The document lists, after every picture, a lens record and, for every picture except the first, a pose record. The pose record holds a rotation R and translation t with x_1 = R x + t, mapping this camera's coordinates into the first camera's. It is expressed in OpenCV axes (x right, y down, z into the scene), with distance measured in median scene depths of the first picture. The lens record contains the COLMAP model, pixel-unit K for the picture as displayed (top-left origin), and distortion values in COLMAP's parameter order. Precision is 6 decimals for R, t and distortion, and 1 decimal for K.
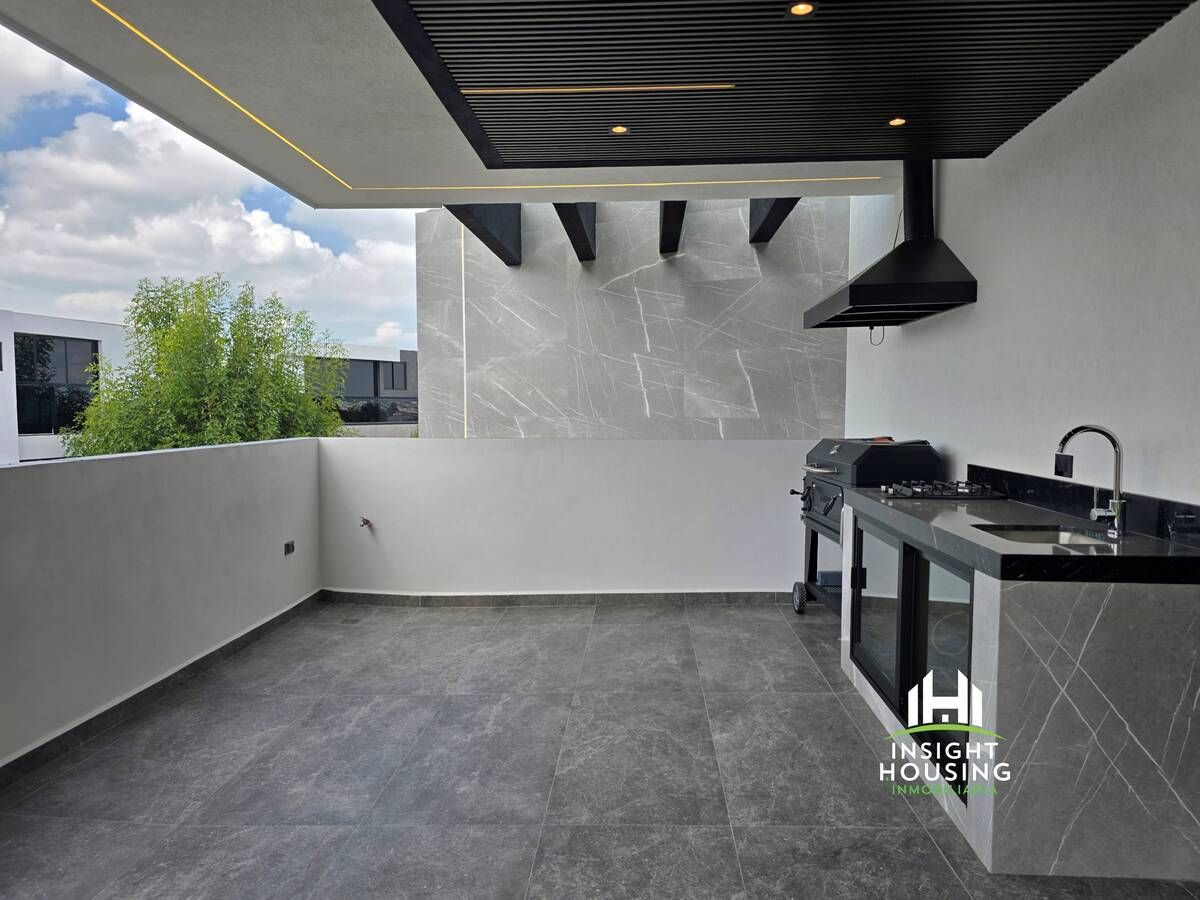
lens RADIAL K [[806.2, 0, 602.0], [0, 806.2, 452.3], [0, 0, 1]] dist [0.049500, -0.039898]
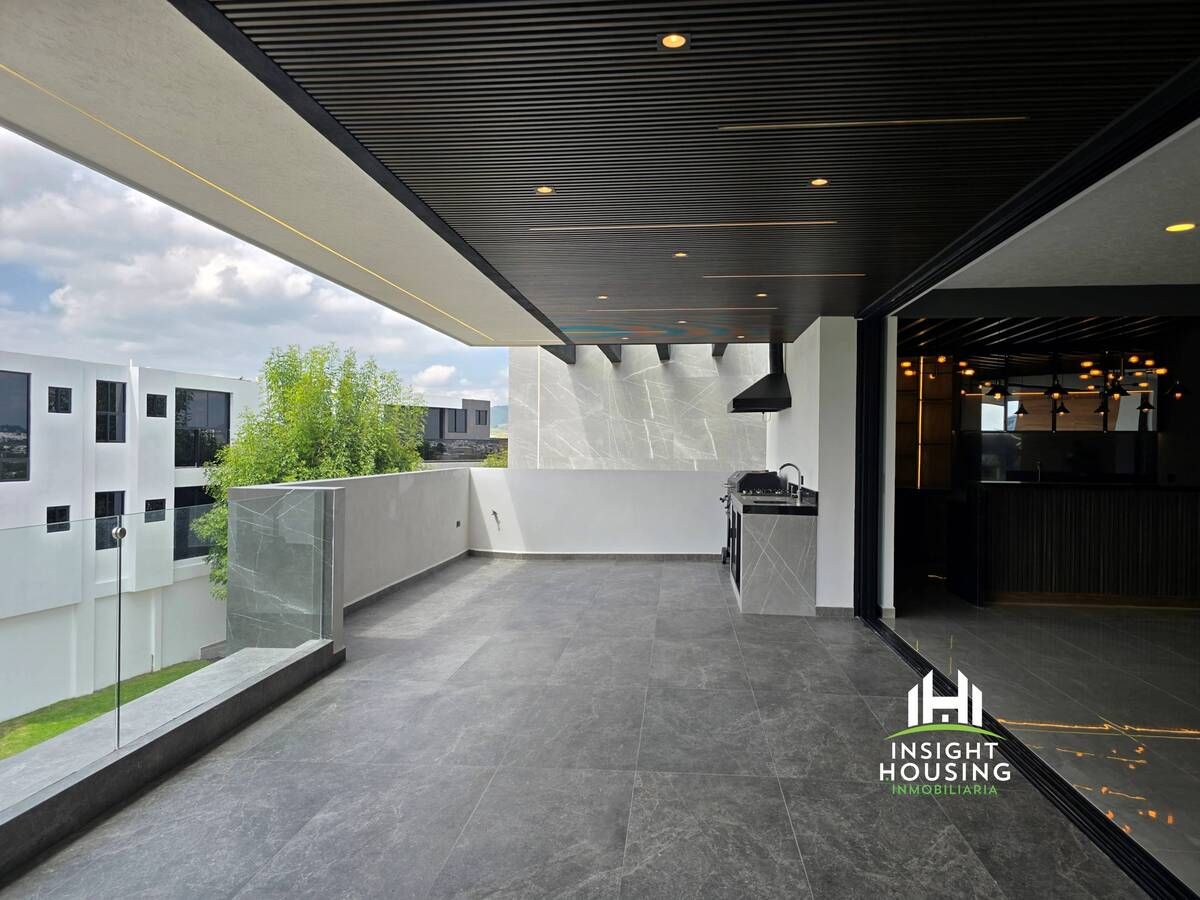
lens RADIAL K [[806.2, 0, 601.1], [0, 806.2, 443.9], [0, 0, 1]] dist [0.049500, -0.039898]
pose [[0.998784, 0.009986, -0.048282, 0.028957], [-0.012888, 0.998105, -0.060162, 0.023340], [0.047590, 0.060711, 0.997020, -0.558051]]
